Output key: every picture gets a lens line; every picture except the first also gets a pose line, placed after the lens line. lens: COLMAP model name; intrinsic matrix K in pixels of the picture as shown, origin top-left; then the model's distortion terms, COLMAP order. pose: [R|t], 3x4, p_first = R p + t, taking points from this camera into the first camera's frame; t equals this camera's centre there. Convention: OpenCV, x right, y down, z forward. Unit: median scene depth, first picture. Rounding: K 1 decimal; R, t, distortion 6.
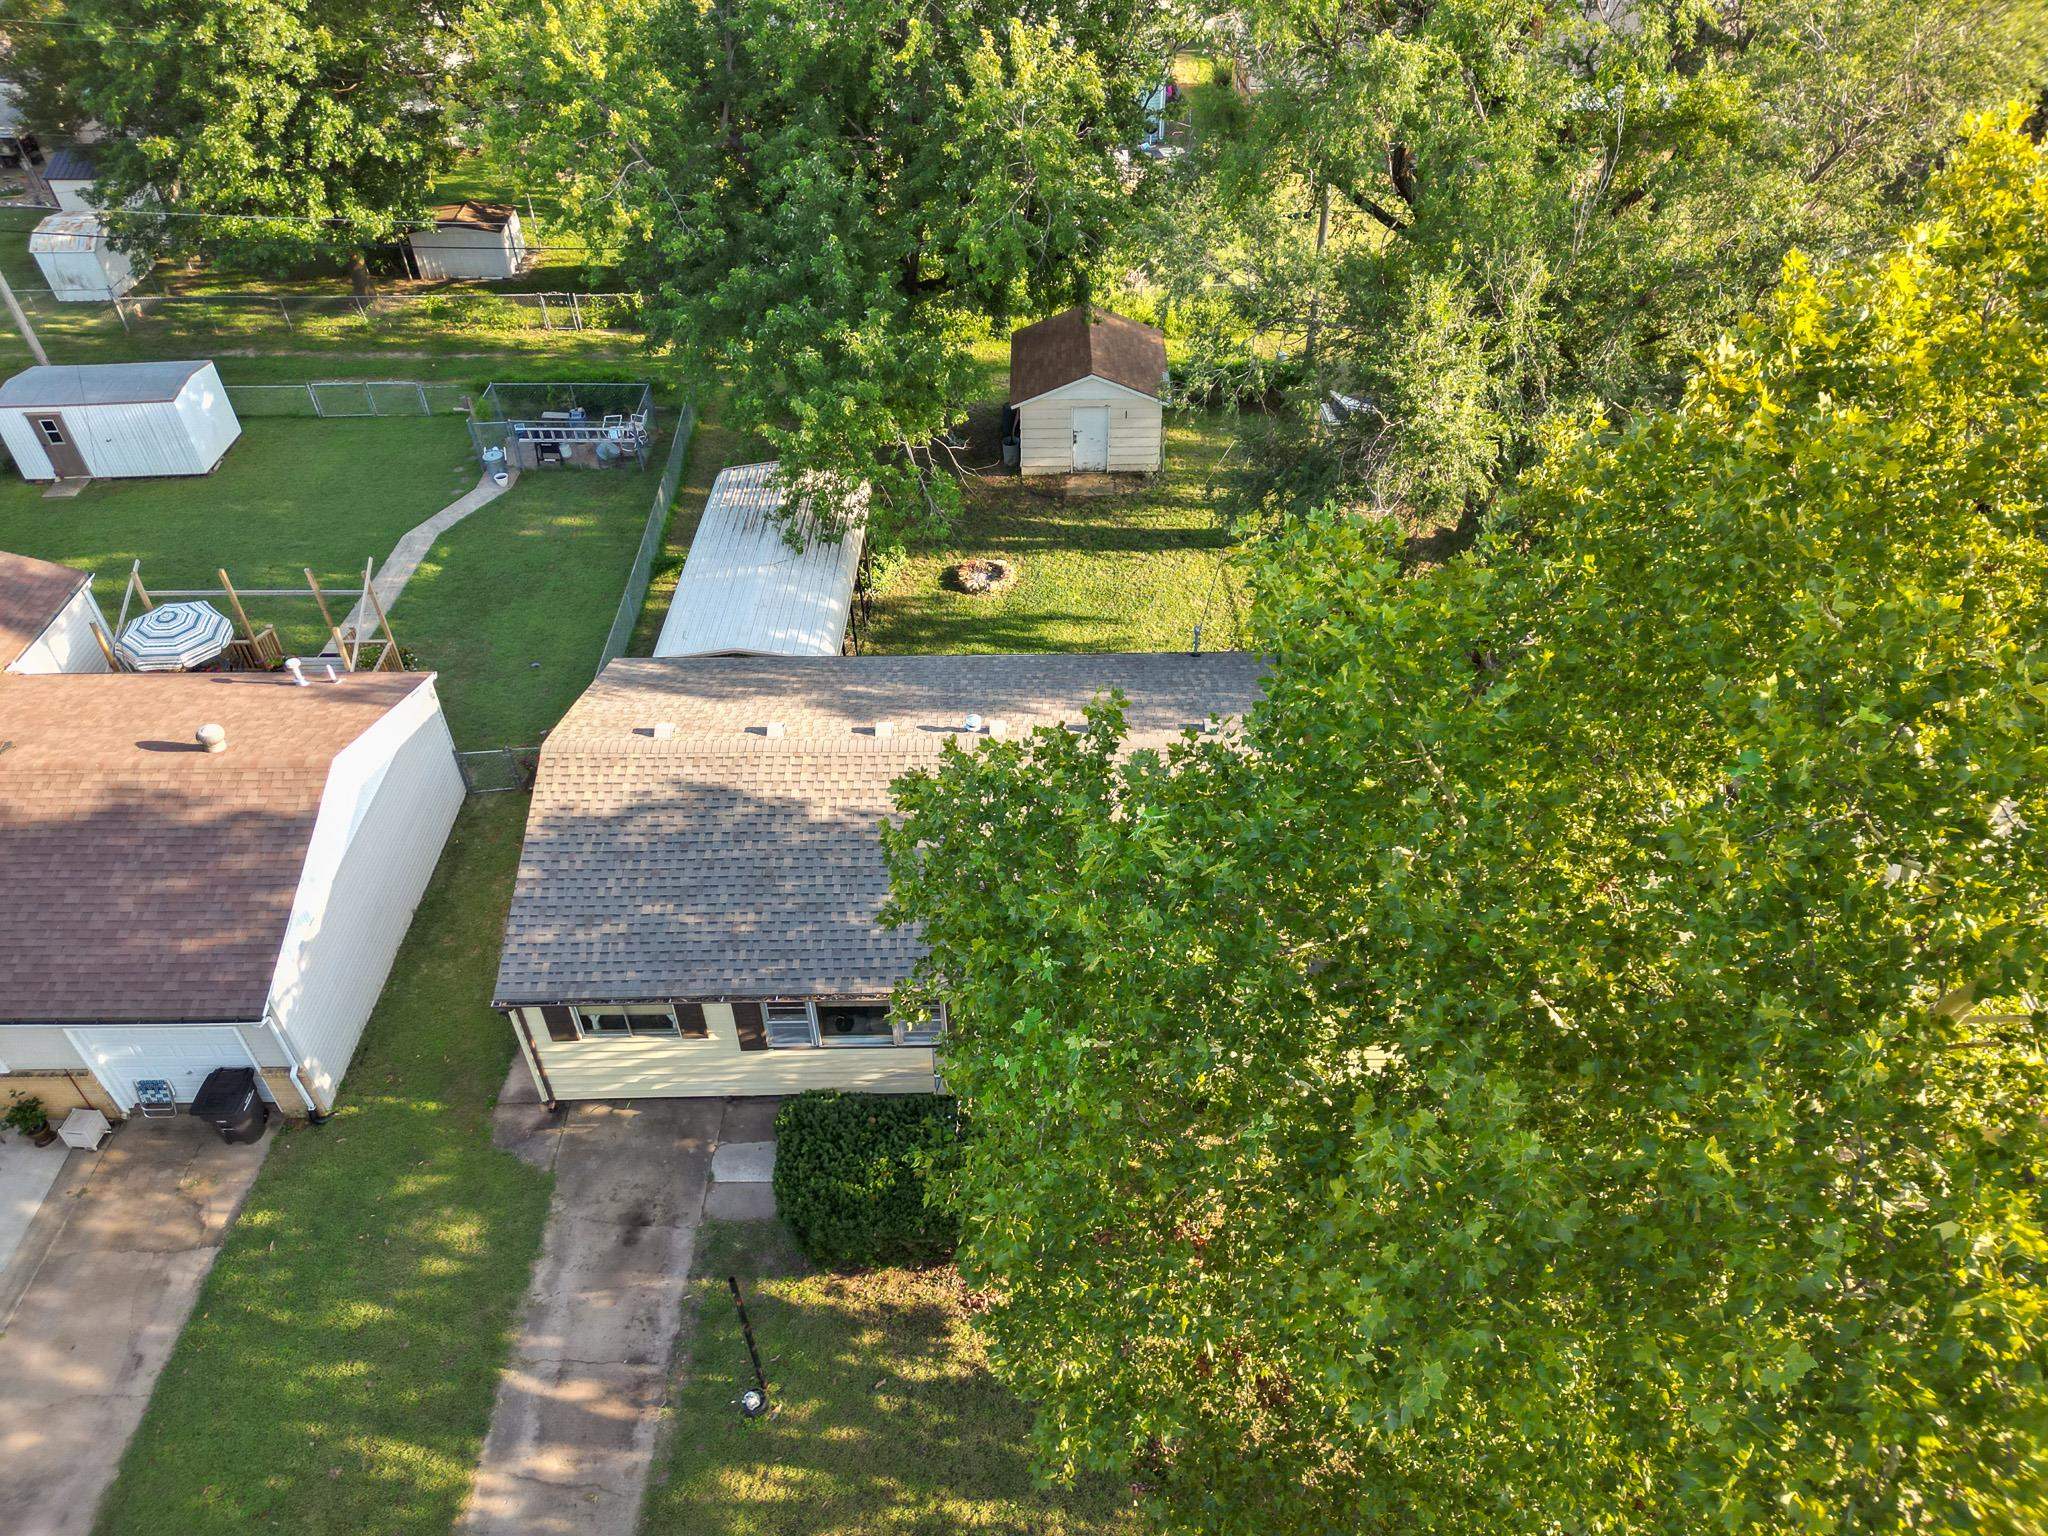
lens RADIAL K [[1442.9, 0, 1035.6], [0, 1442.9, 763.1], [0, 0, 1]] dist [0.050859, -0.040264]
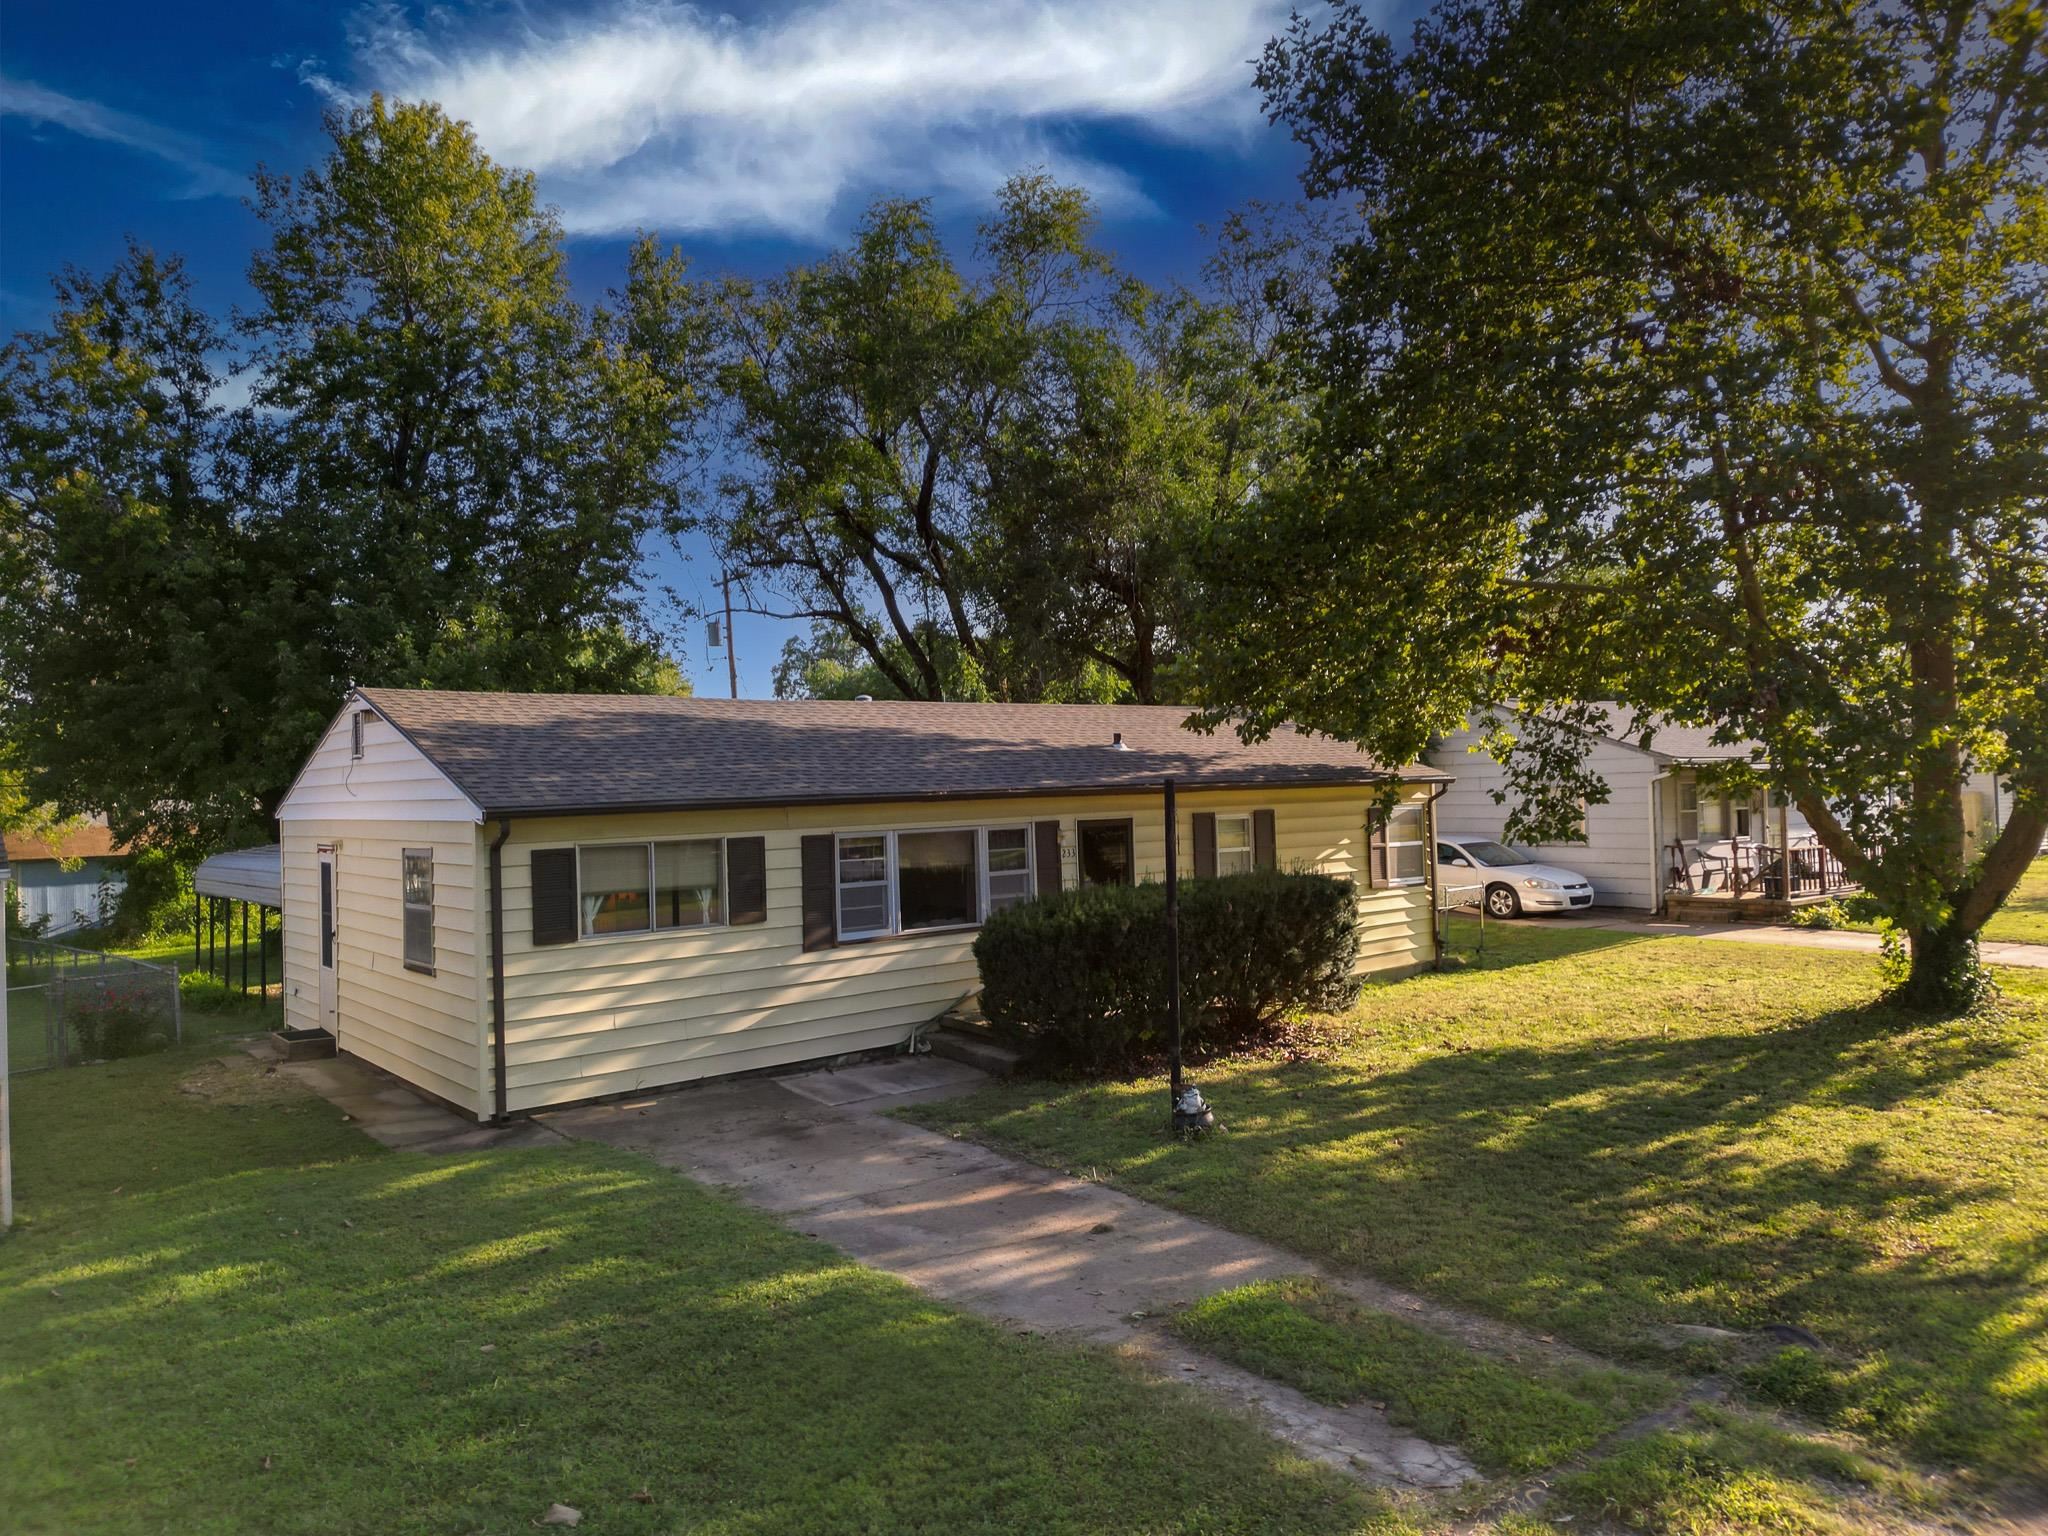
lens RADIAL K [[1442.9, 0, 1023.4], [0, 1442.9, 758.6], [0, 0, 1]] dist [0.050859, -0.040264]
pose [[0.787543, -0.006671, 0.616224, -0.569285], [0.422439, 0.733885, -0.531938, 0.566707], [-0.448689, 0.679241, 0.580784, 0.526358]]
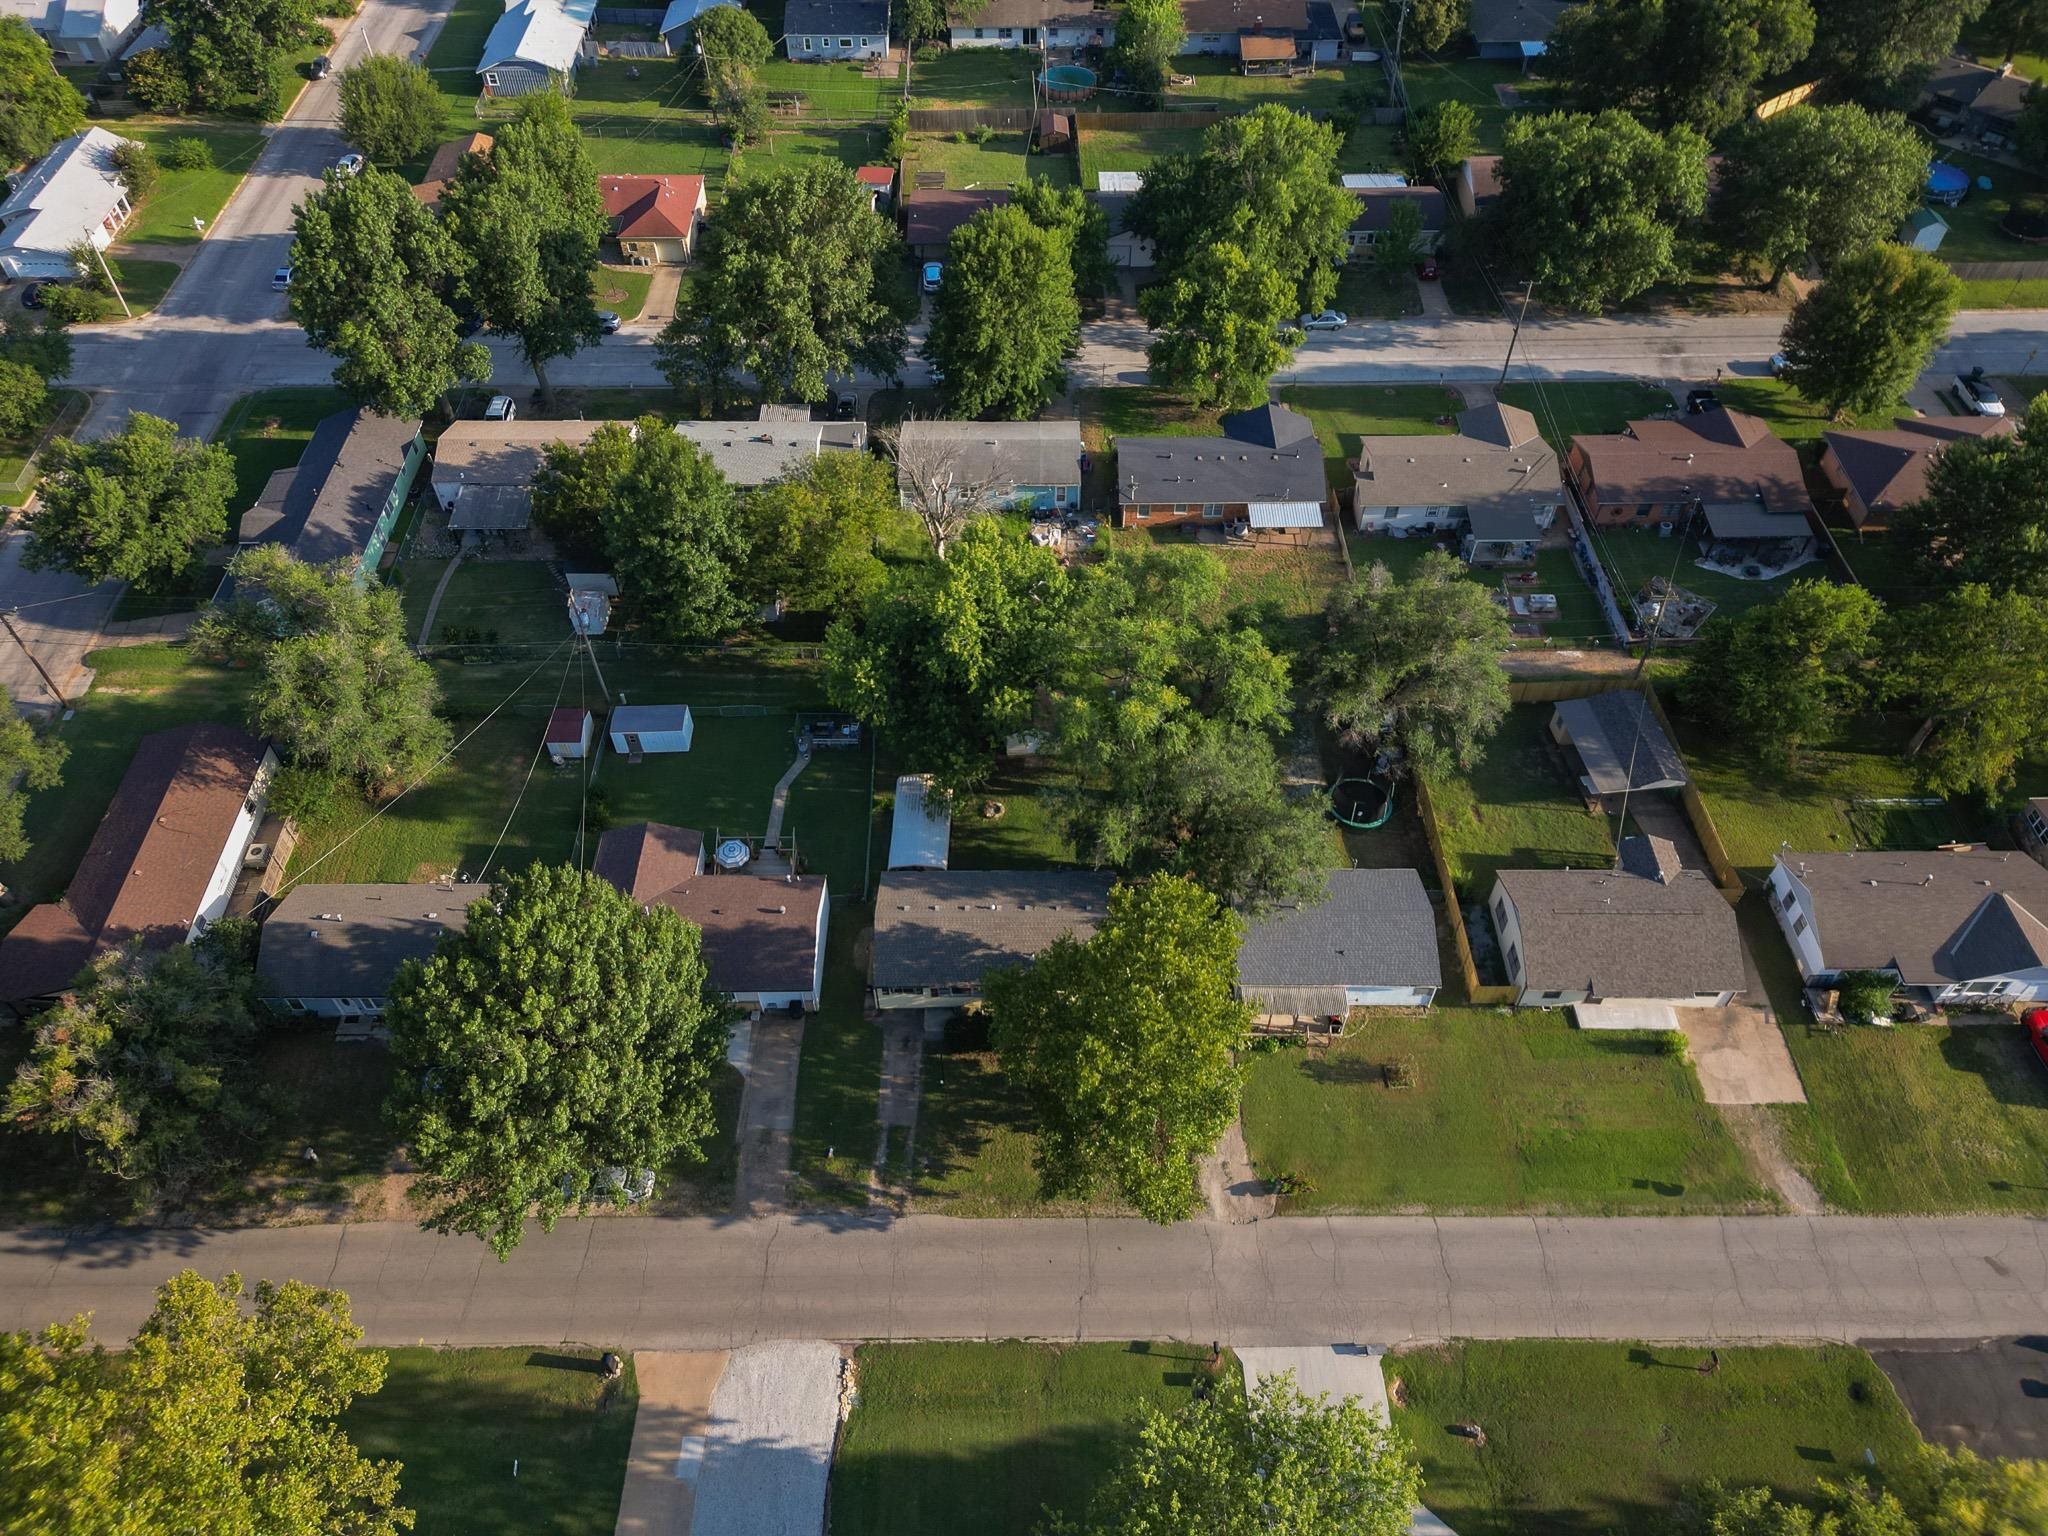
lens RADIAL K [[1442.9, 0, 1020.2], [0, 1442.9, 773.7], [0, 0, 1]] dist [0.050859, -0.040264]
pose [[0.999969, 0.007466, -0.002633, 0.038249], [-0.006997, 0.989049, 0.147424, -1.004797], [0.003705, -0.147401, 0.989070, -2.830080]]
